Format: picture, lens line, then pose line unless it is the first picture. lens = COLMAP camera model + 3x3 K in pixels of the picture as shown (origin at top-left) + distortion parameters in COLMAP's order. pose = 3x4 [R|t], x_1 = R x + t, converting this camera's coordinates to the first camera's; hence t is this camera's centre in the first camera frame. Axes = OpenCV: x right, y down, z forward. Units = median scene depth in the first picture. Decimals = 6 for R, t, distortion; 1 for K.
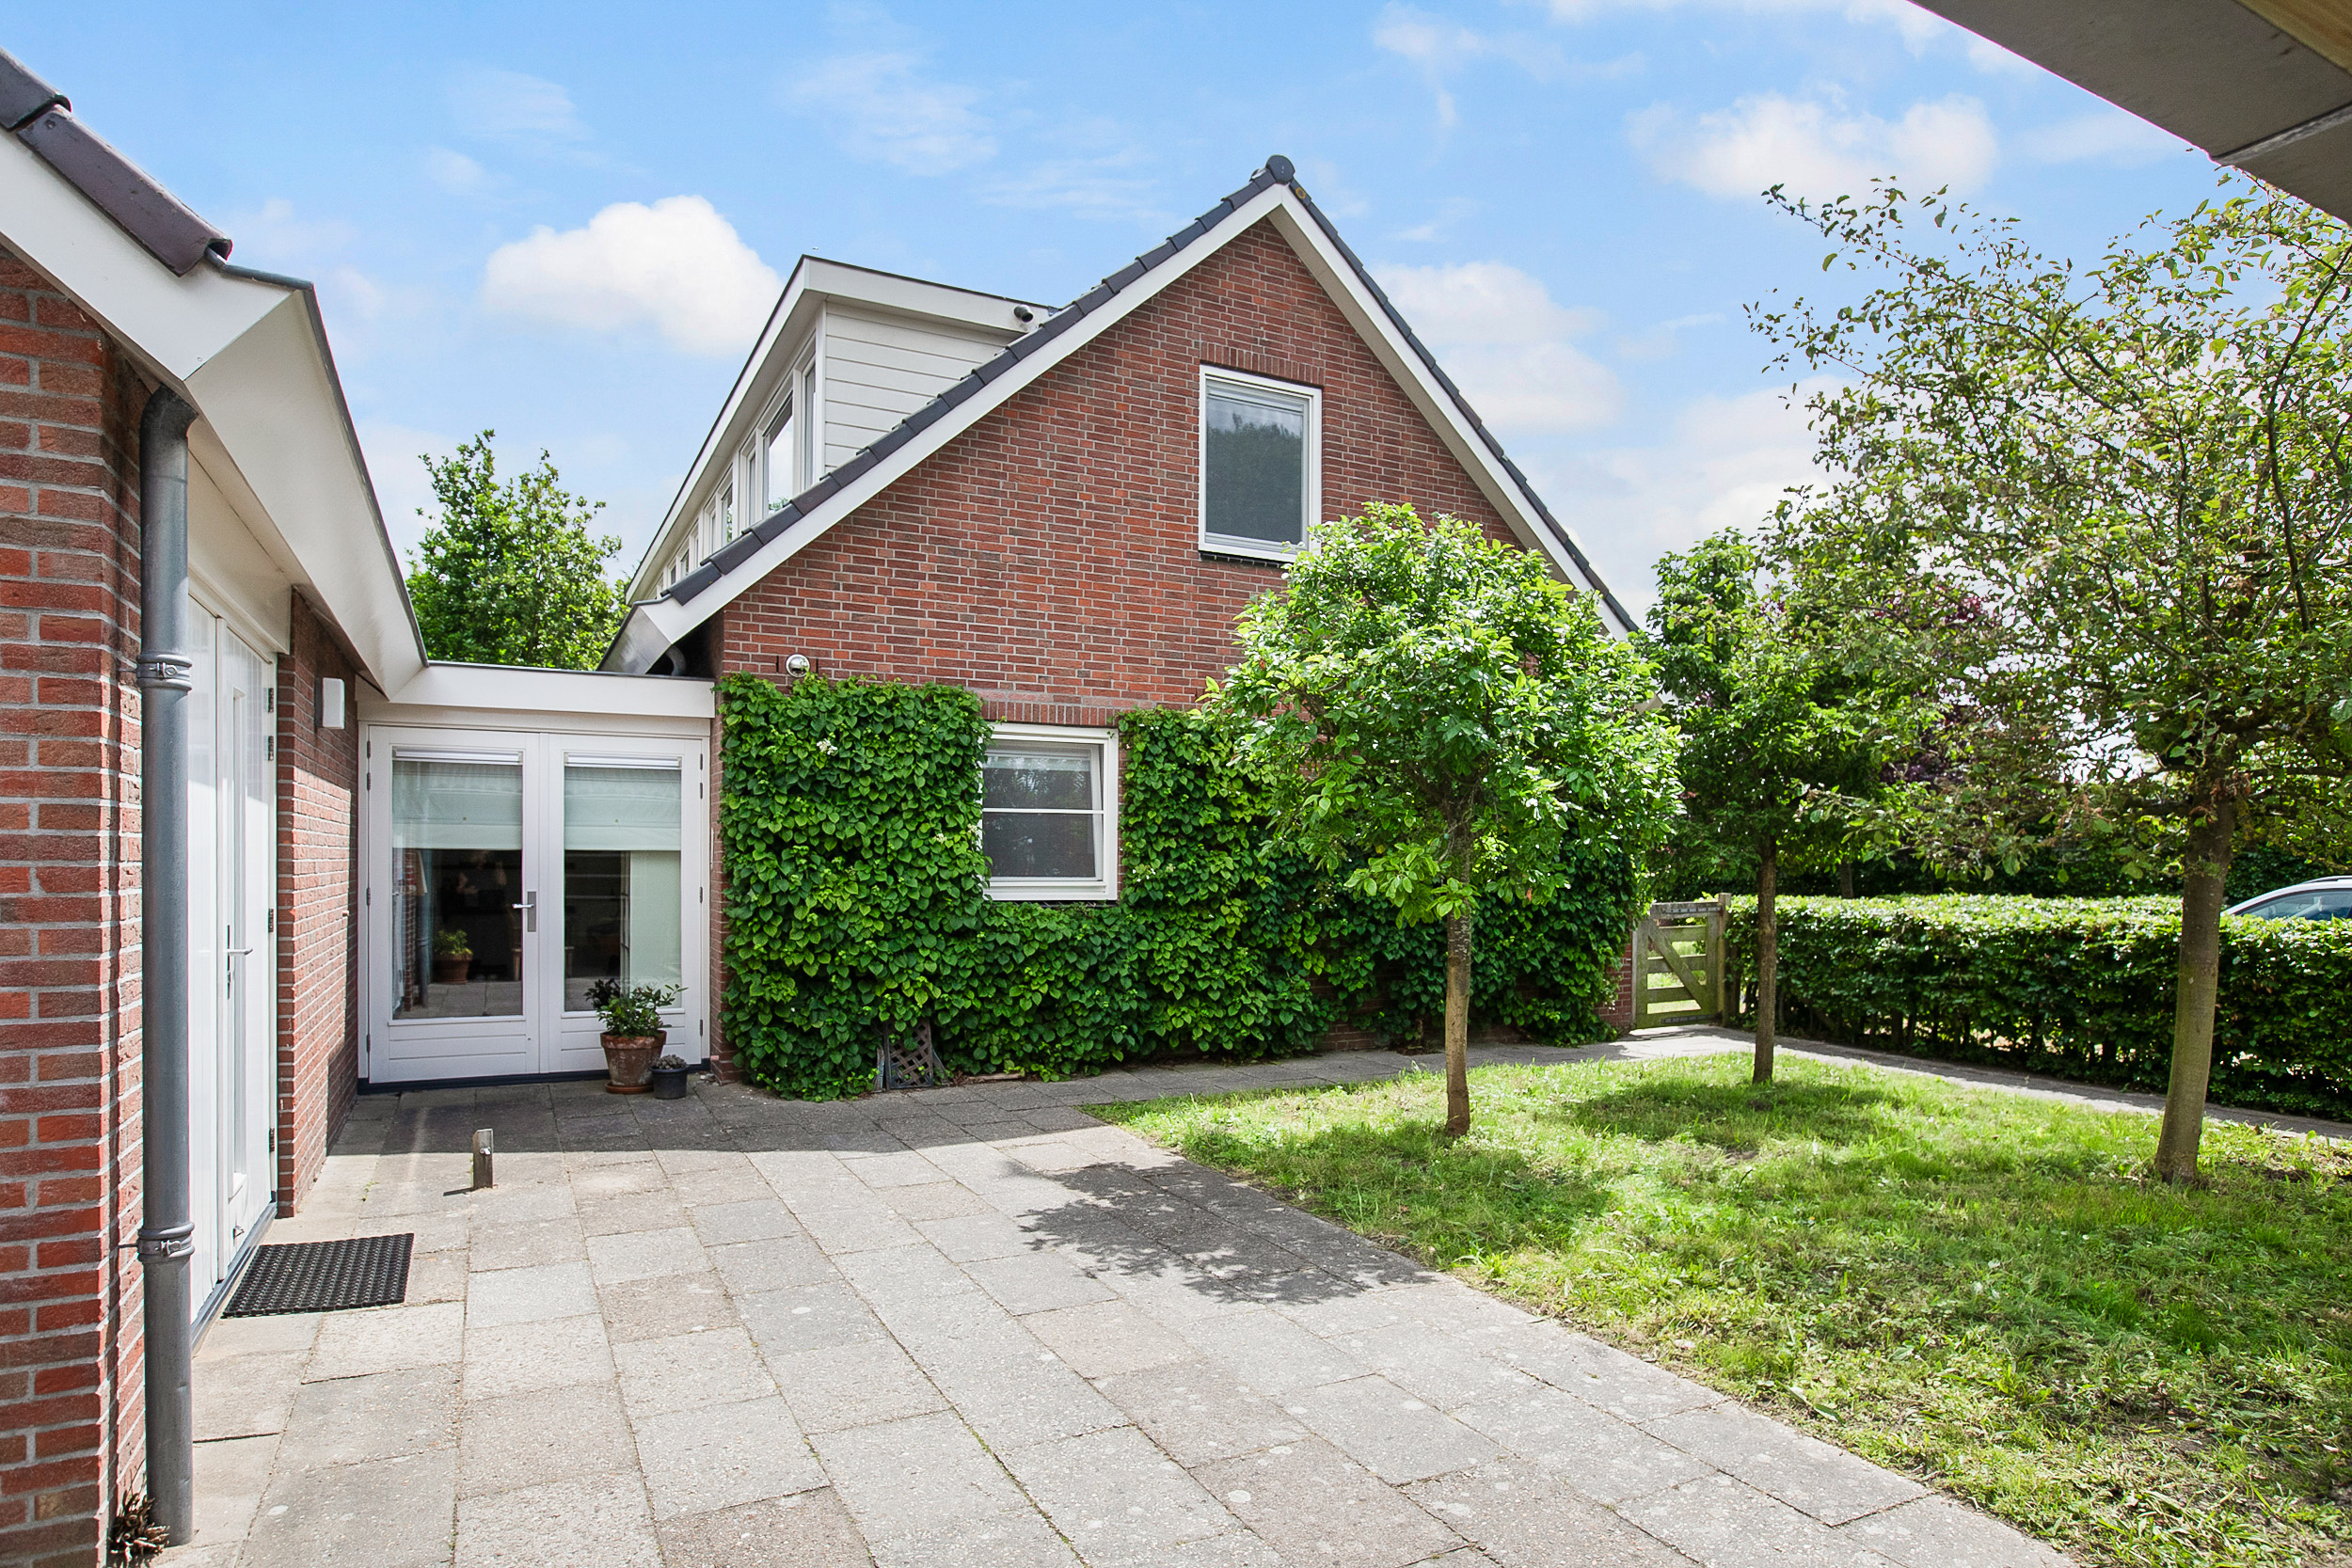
lens RADIAL K [[1333.1, 0, 1170.3], [0, 1333.1, 869.1], [0, 0, 1]] dist [-0.039778, 0.001584]
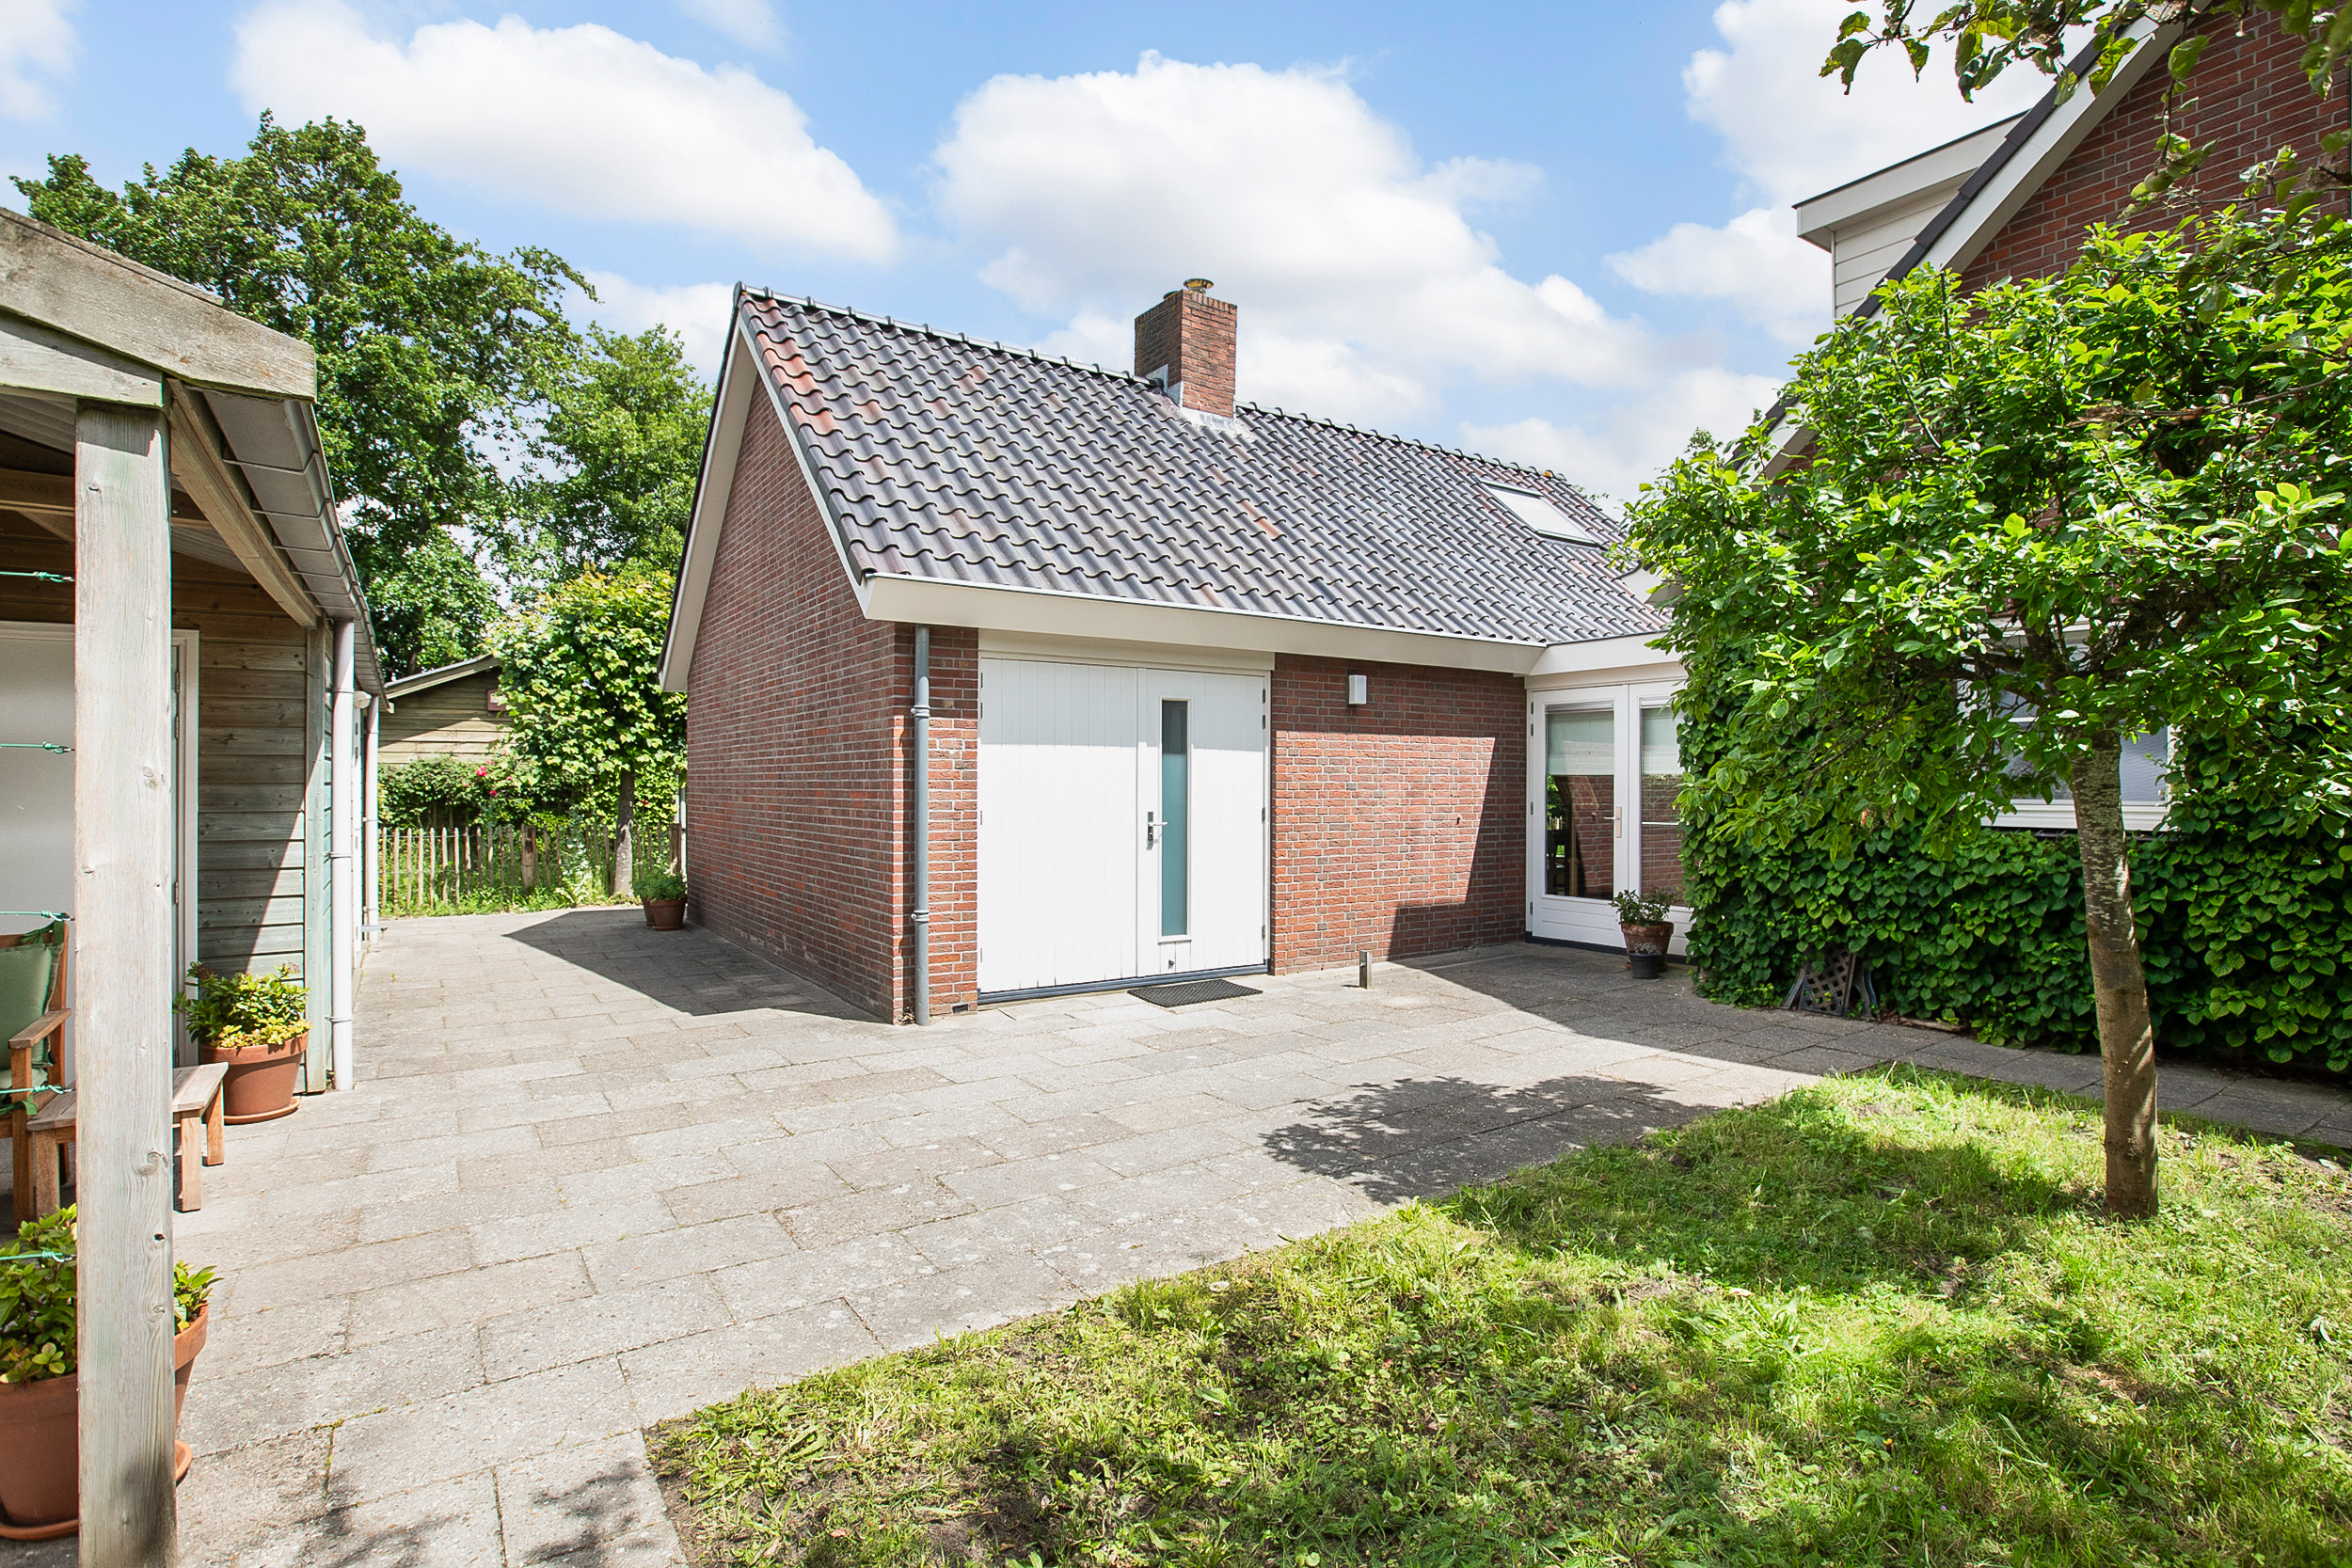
lens RADIAL K [[1173.3, 0, 1176.0], [0, 1173.3, 784.0], [0, 0, 1]] dist [-0.057380, -0.000068]
pose [[0.101353, -0.004145, -0.994842, 1.013683], [-0.006686, 0.999966, -0.004847, 0.006017], [0.994828, 0.007143, 0.101322, 0.739415]]
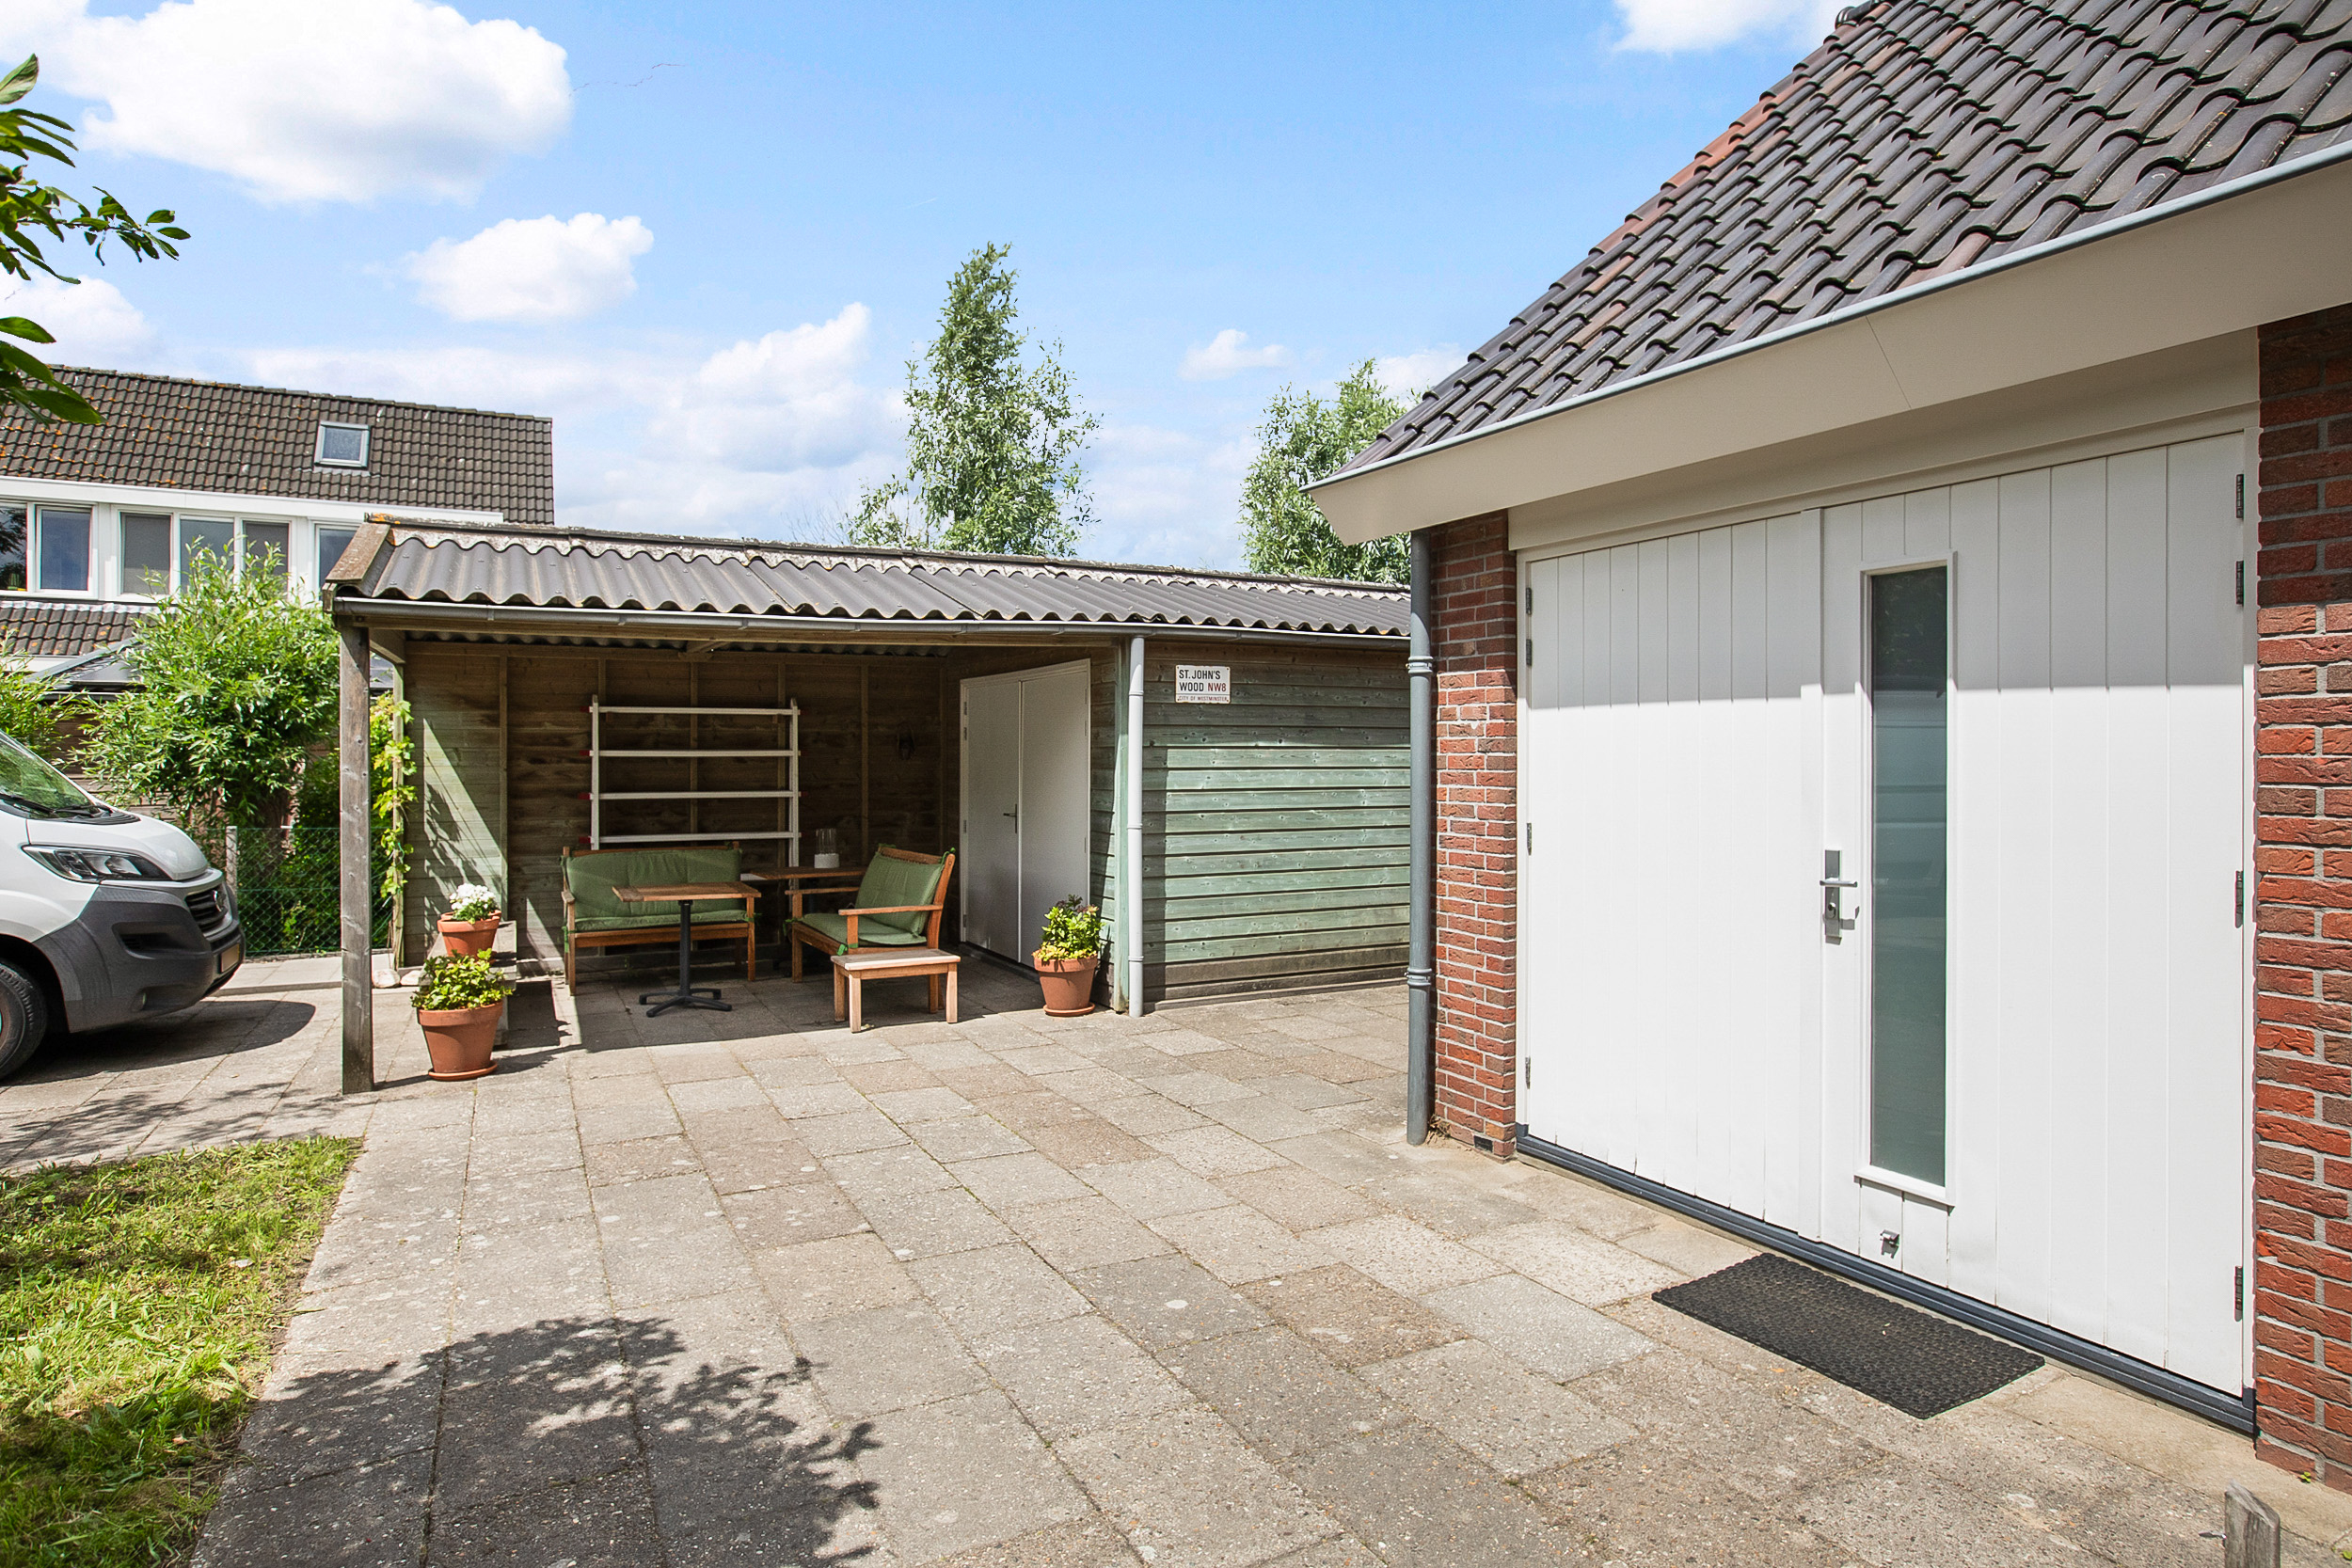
lens RADIAL K [[1299.5, 0, 1179.7], [0, 1299.5, 751.9], [0, 0, 1]] dist [-0.057136, 0.036474]
pose [[-0.999956, -0.009334, 0.000667, -0.246562], [-0.009332, 0.999954, 0.002083, -0.018605], [-0.000686, 0.002077, -0.999998, 1.616226]]
